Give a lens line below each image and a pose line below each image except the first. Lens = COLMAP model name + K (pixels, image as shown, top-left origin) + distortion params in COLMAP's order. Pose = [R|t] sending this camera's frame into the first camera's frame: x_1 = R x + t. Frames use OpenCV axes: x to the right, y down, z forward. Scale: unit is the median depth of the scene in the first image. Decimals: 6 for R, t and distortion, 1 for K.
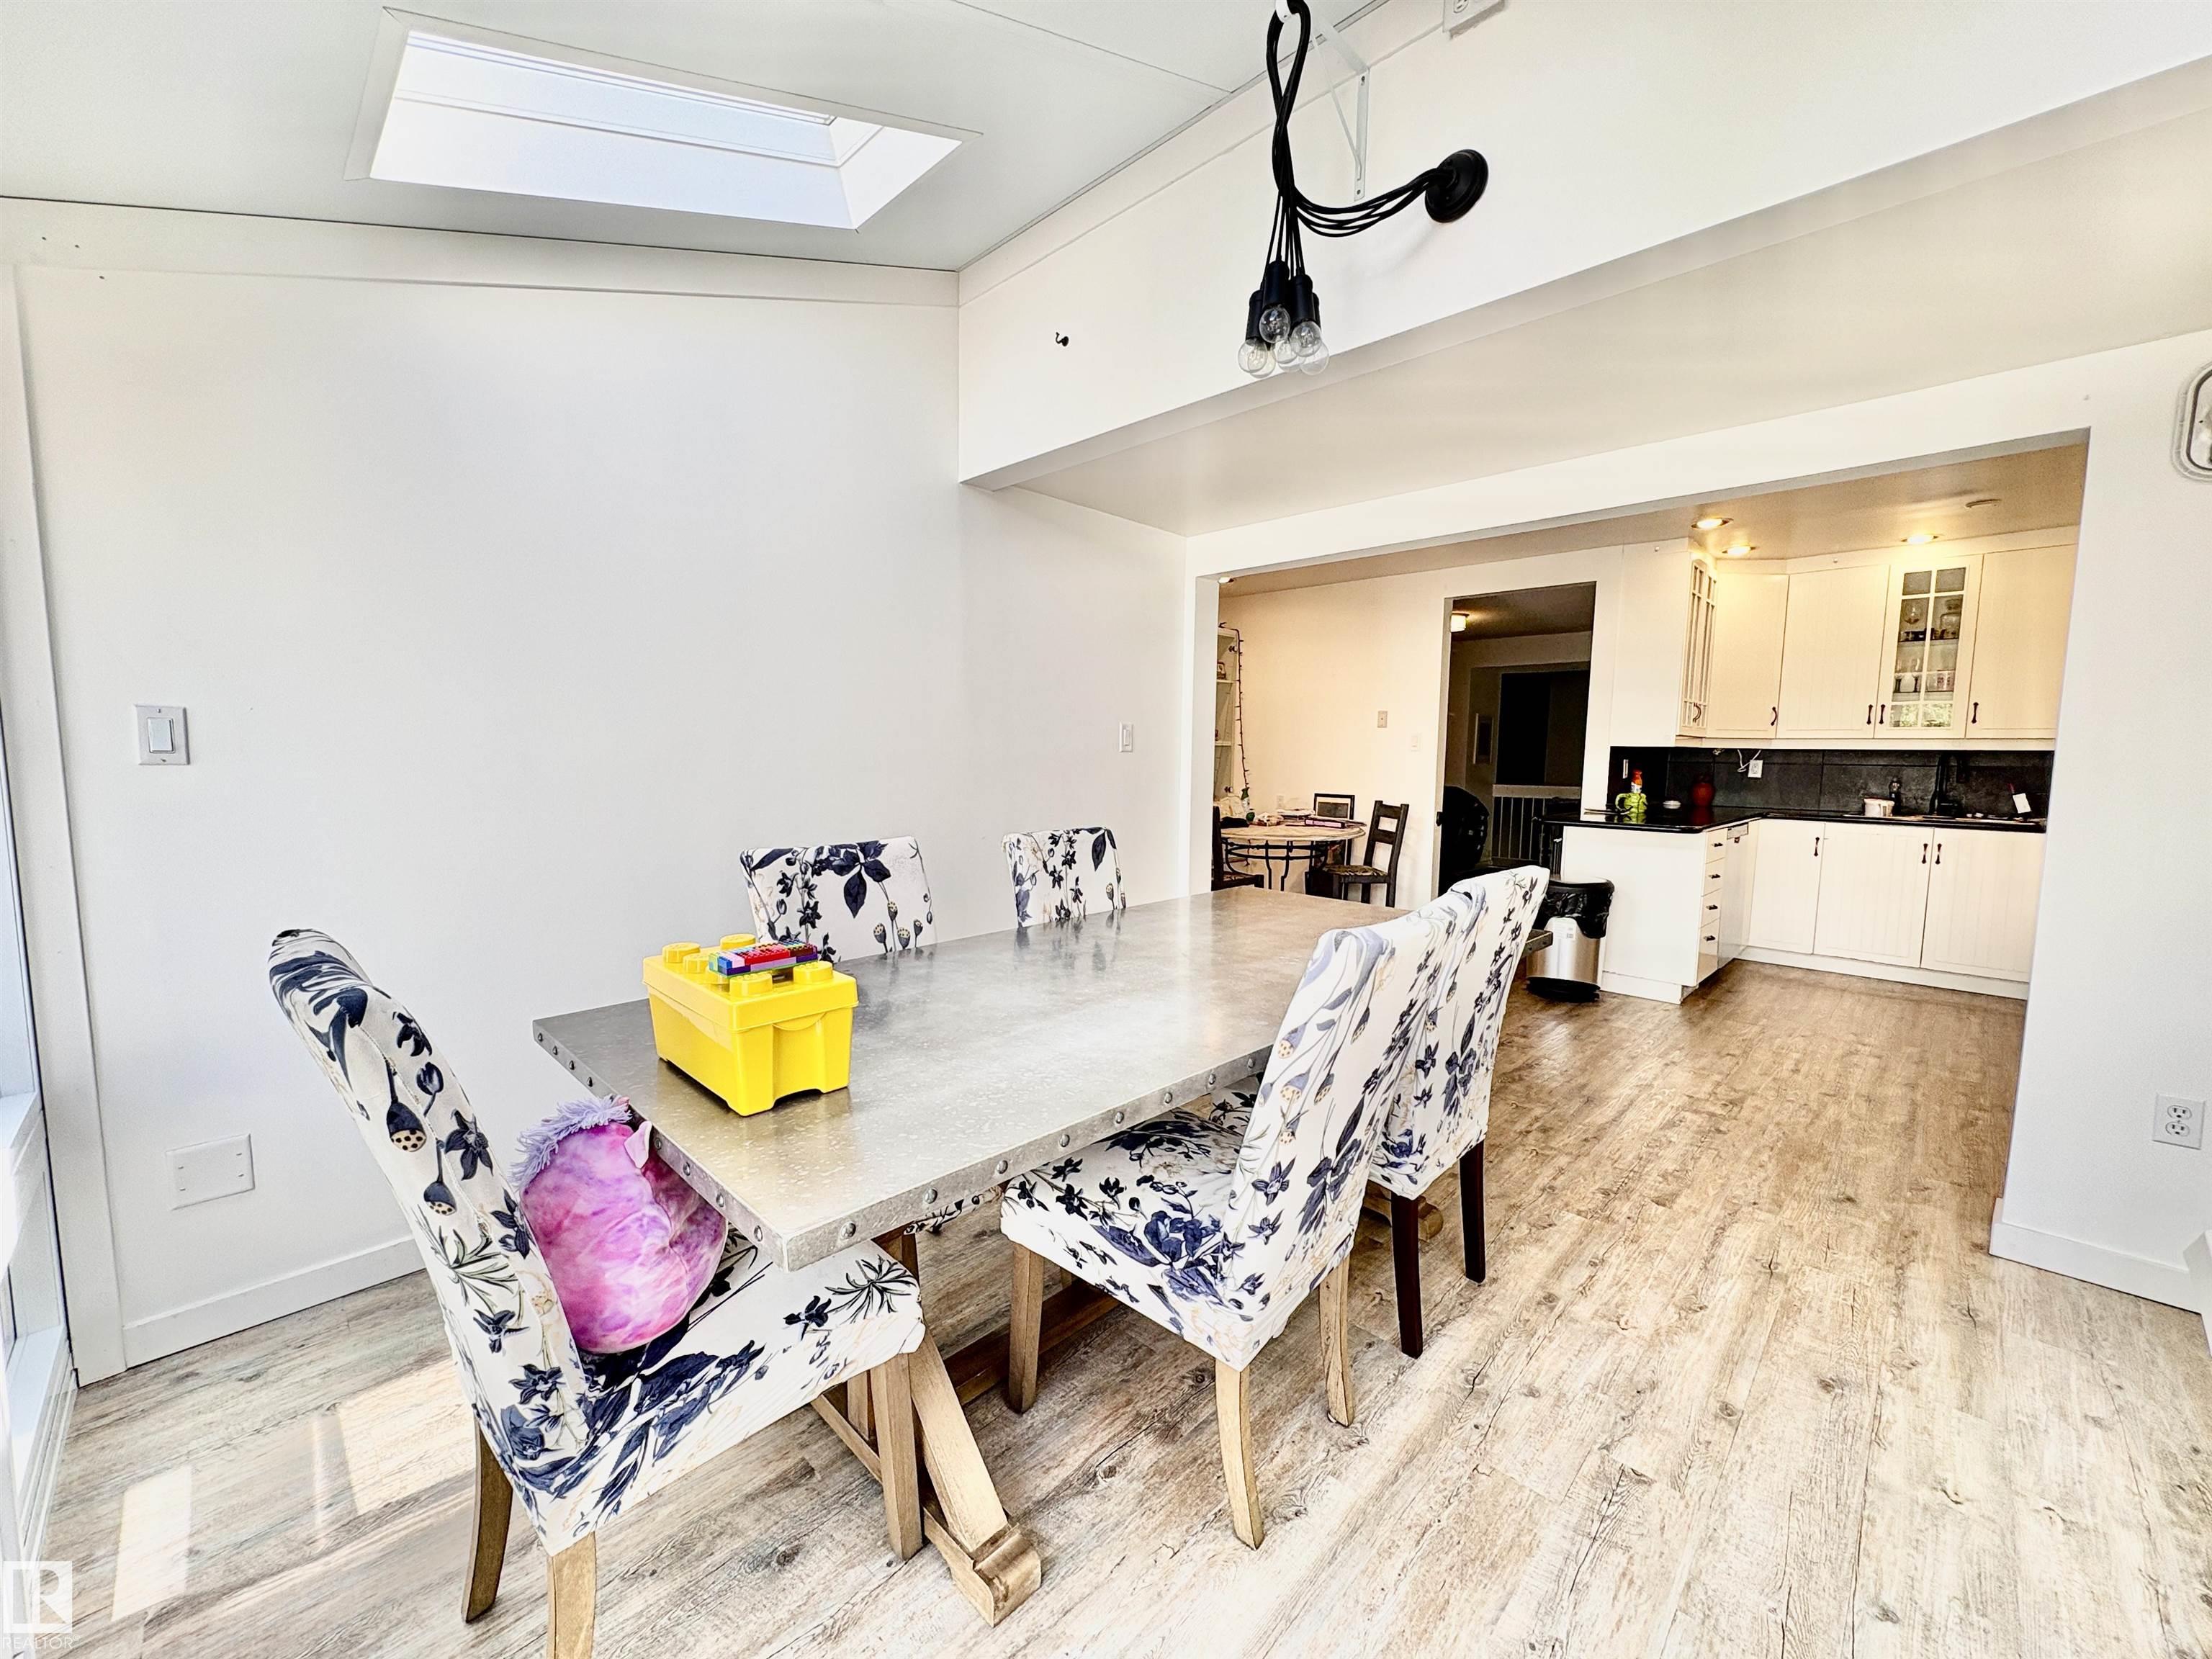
lens RADIAL K [[858.4, 0, 1119.1], [0, 858.4, 828.3], [0, 0, 1]] dist [0.001018, 0.000268]
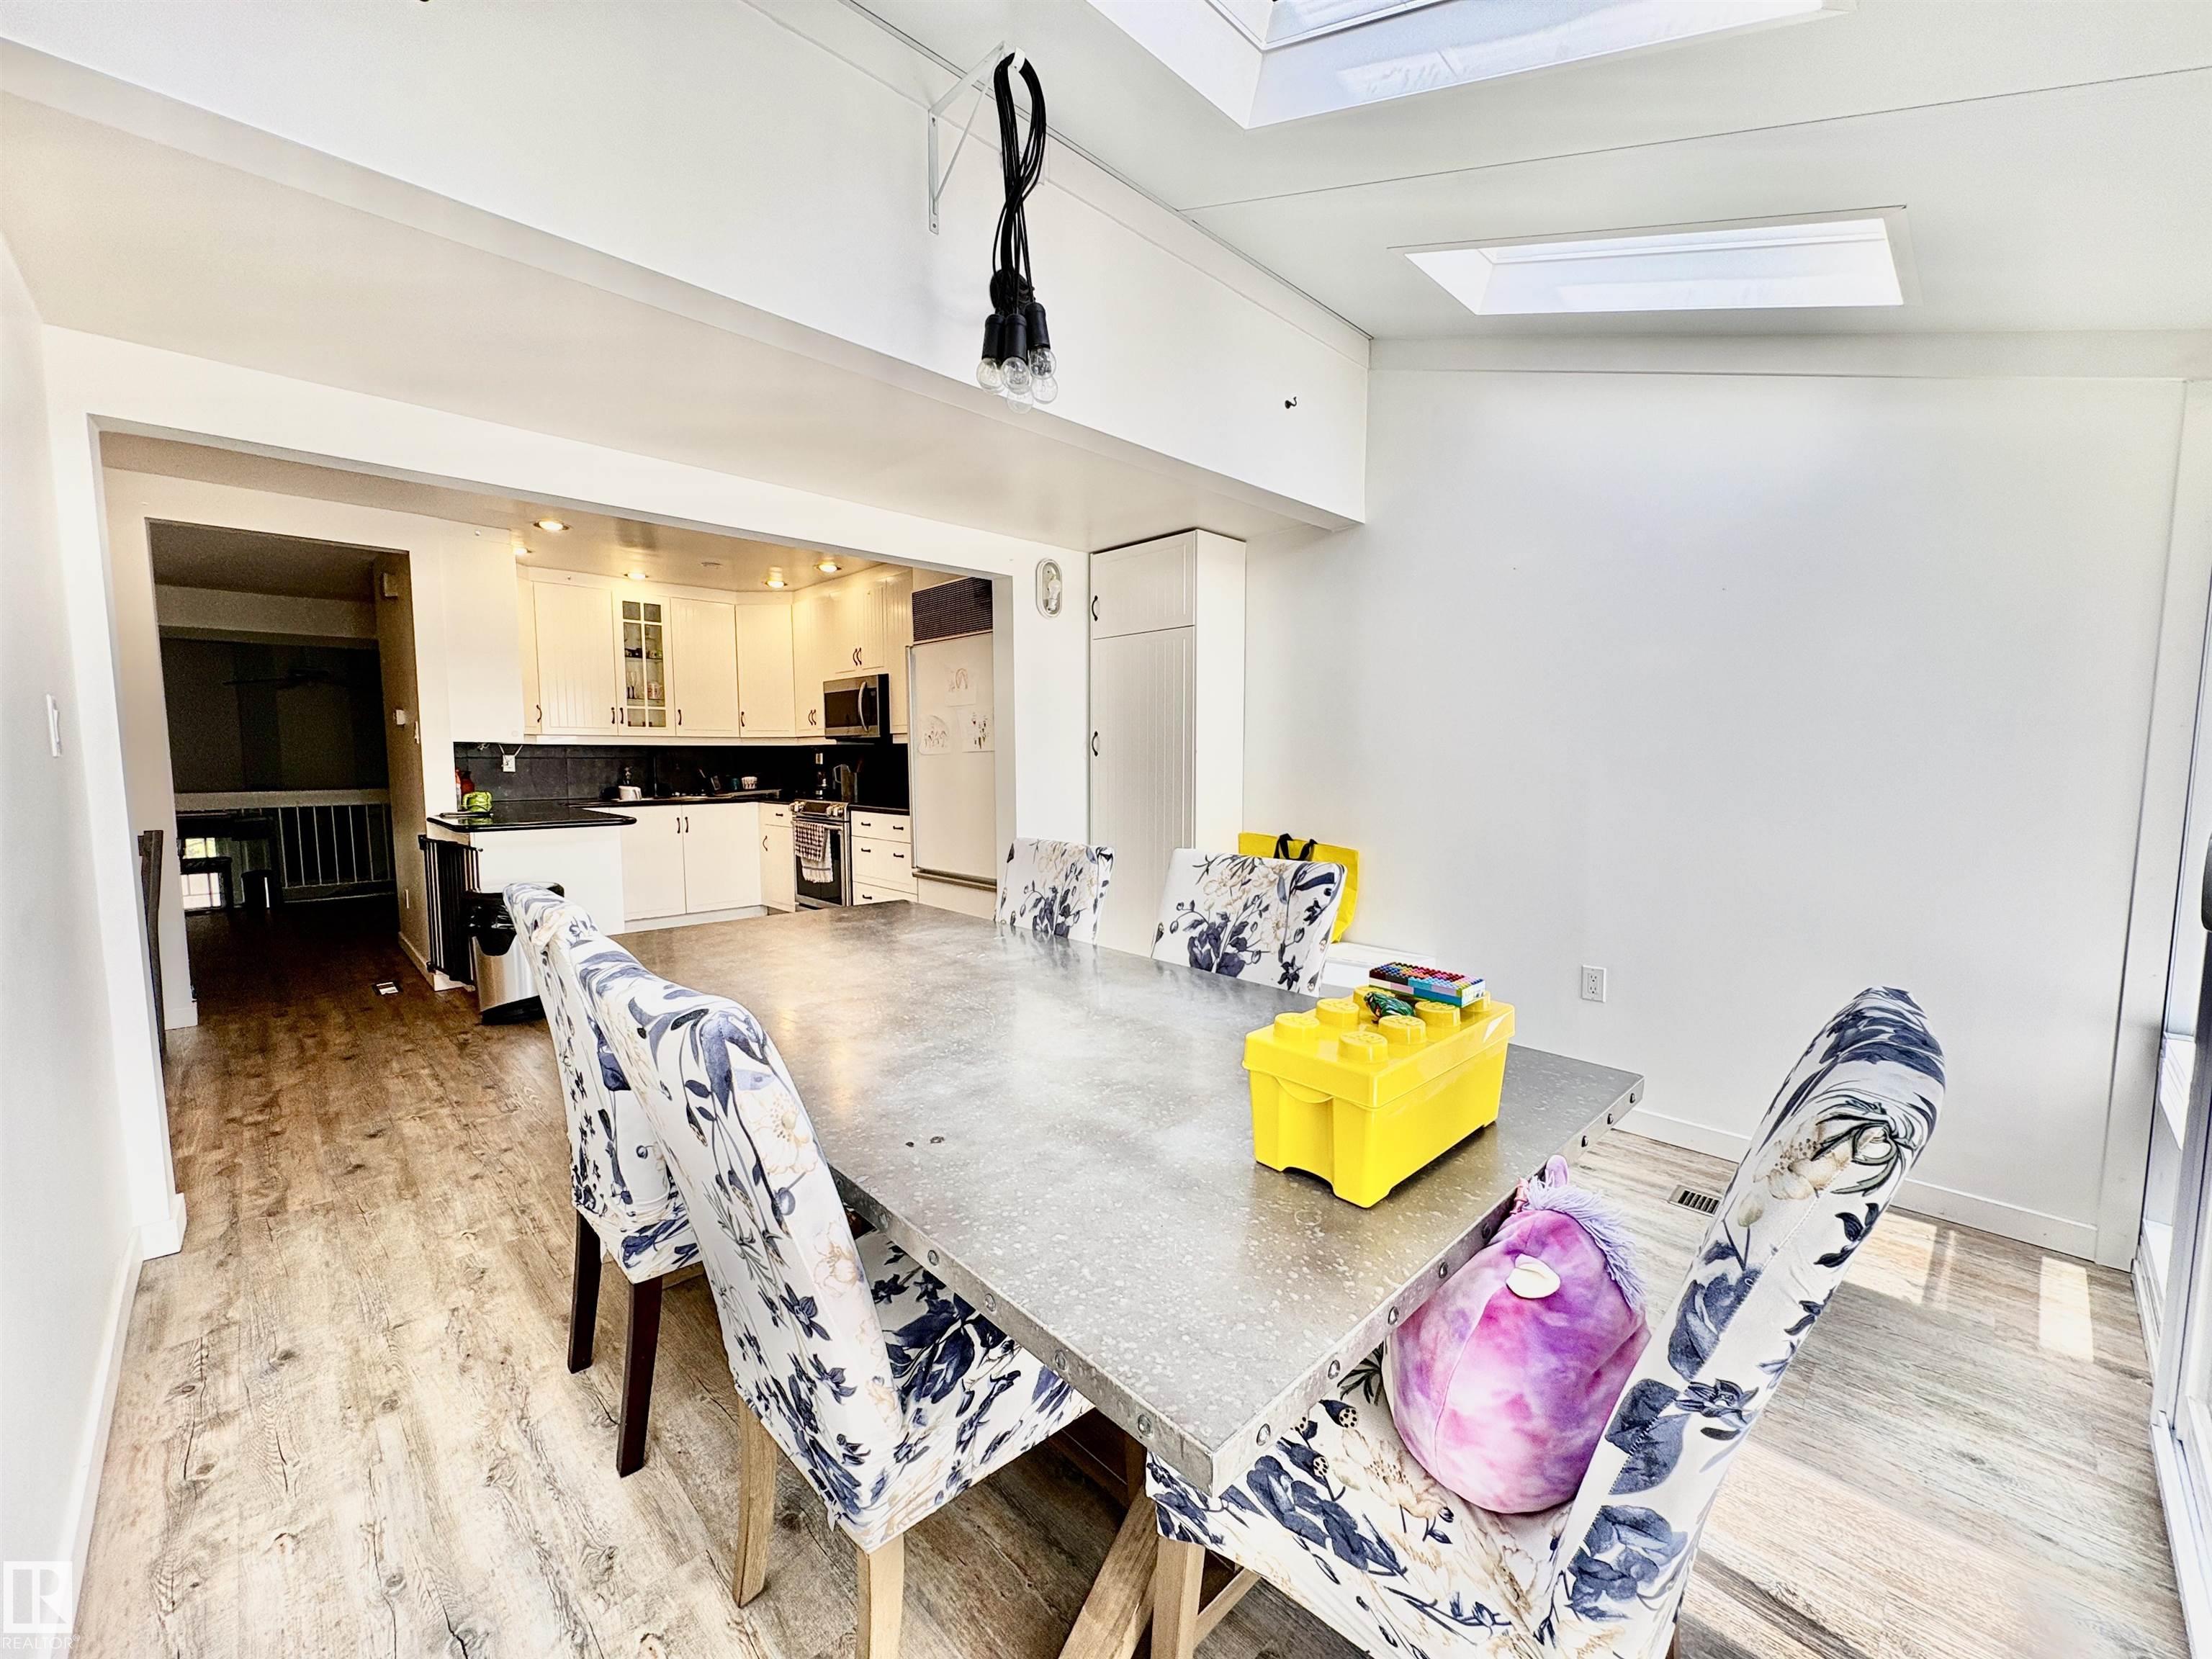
lens RADIAL K [[872.7, 0, 1104.3], [0, 872.7, 833.7], [0, 0, 1]] dist [0.001276, -0.002117]
pose [[0.027479, -0.102086, 0.994396, -0.347154], [0.089986, 0.990985, 0.099249, -0.031380], [-0.995564, 0.086755, 0.036418, 0.318381]]
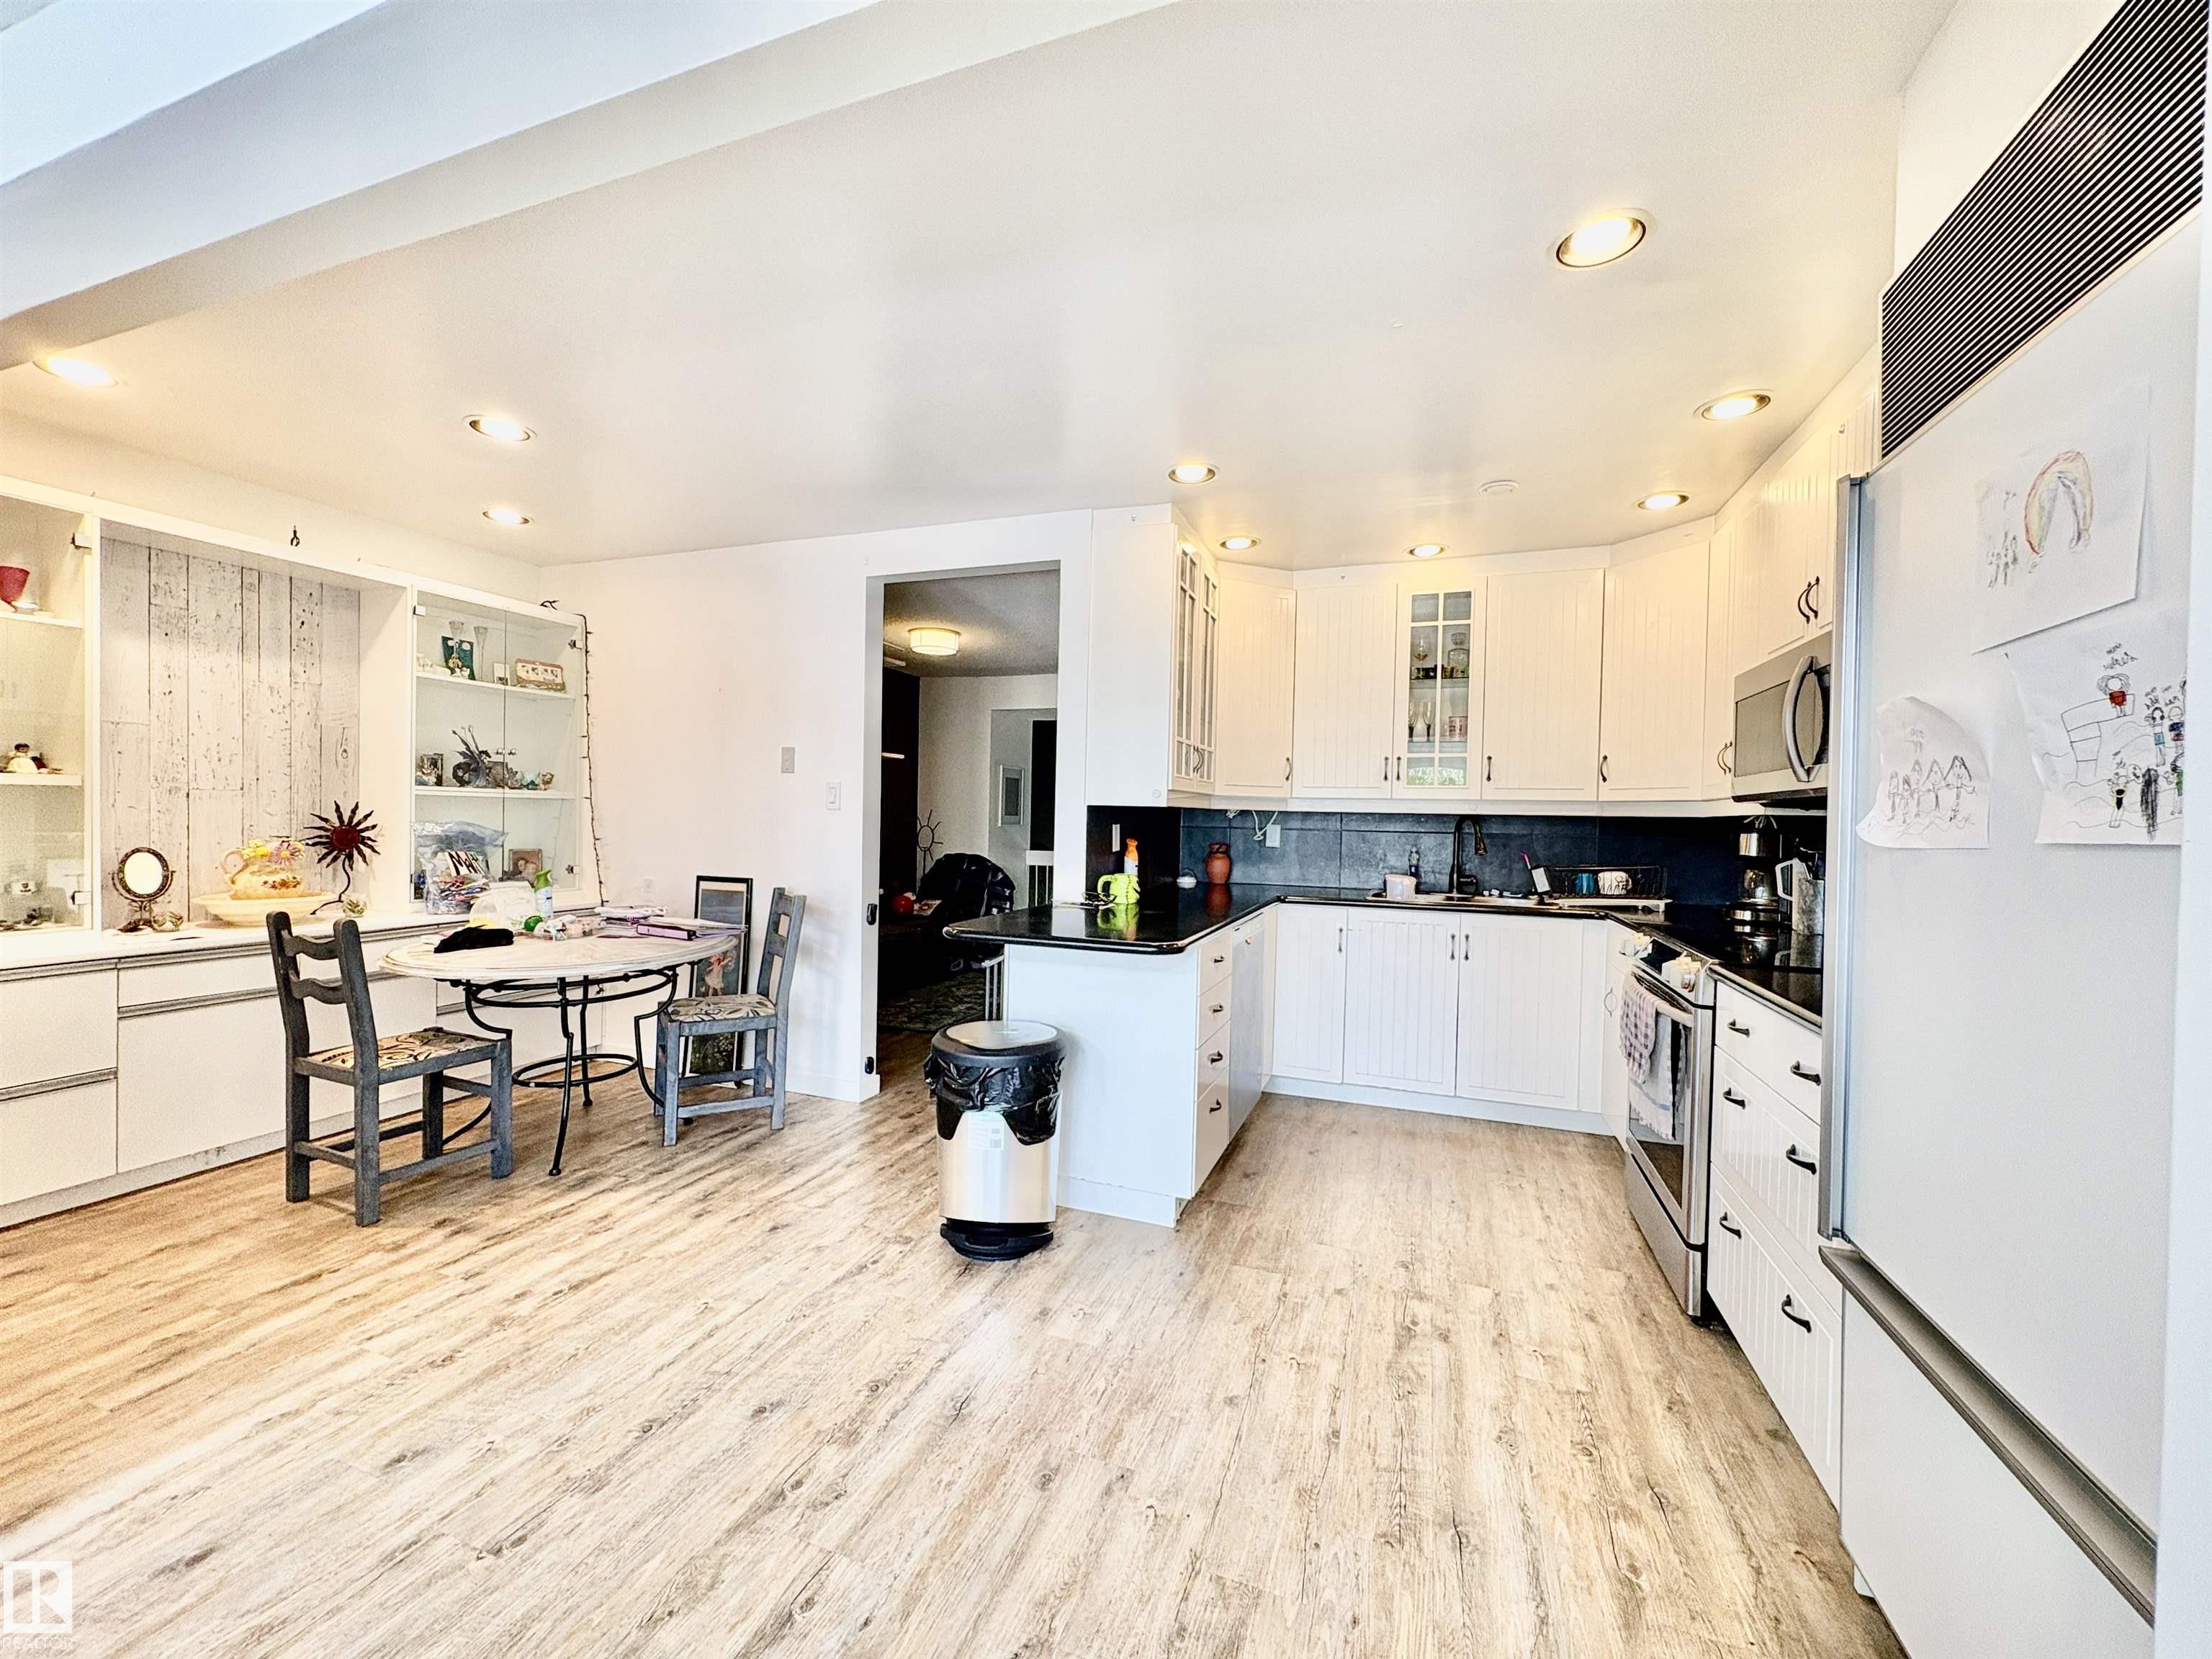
lens RADIAL K [[868.6, 0, 1093.5], [0, 868.6, 830.2], [0, 0, 1]] dist [0.002325, -0.000055]
pose [[0.915890, -0.001521, 0.401426, 0.325493], [0.027804, 0.997832, -0.059656, -0.037999], [-0.400465, 0.065800, 0.913947, 0.405816]]
